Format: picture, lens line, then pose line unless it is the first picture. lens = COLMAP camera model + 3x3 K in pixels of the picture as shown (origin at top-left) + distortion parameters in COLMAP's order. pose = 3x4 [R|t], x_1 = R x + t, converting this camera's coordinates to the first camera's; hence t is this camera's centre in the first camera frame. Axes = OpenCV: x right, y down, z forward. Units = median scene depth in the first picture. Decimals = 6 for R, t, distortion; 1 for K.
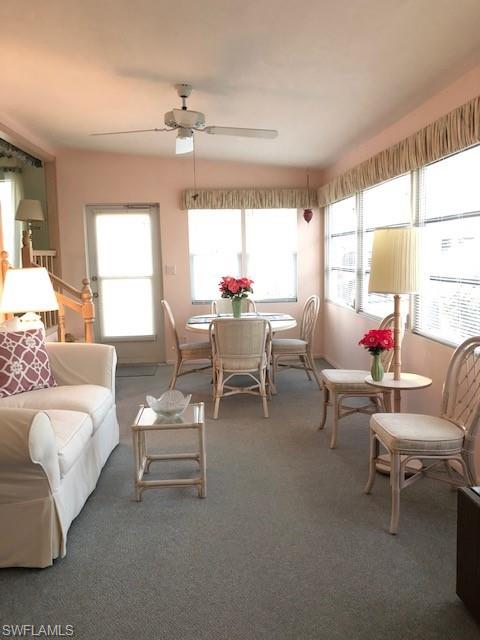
lens RADIAL K [[519.3, 0, 243.8], [0, 519.3, 318.8], [0, 0, 1]] dist [0.048761, 0.008488]
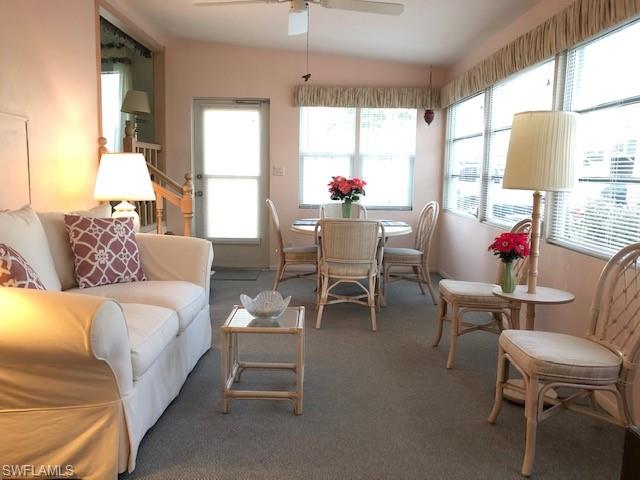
lens RADIAL K [[519.3, 0, 316.7], [0, 519.3, 237.4], [0, 0, 1]] dist [0.048761, 0.008488]
pose [[0.996432, 0.047131, -0.070017, -0.000423], [-0.046957, 0.998888, 0.004134, 0.030579], [0.070134, -0.000831, 0.997537, 0.095939]]
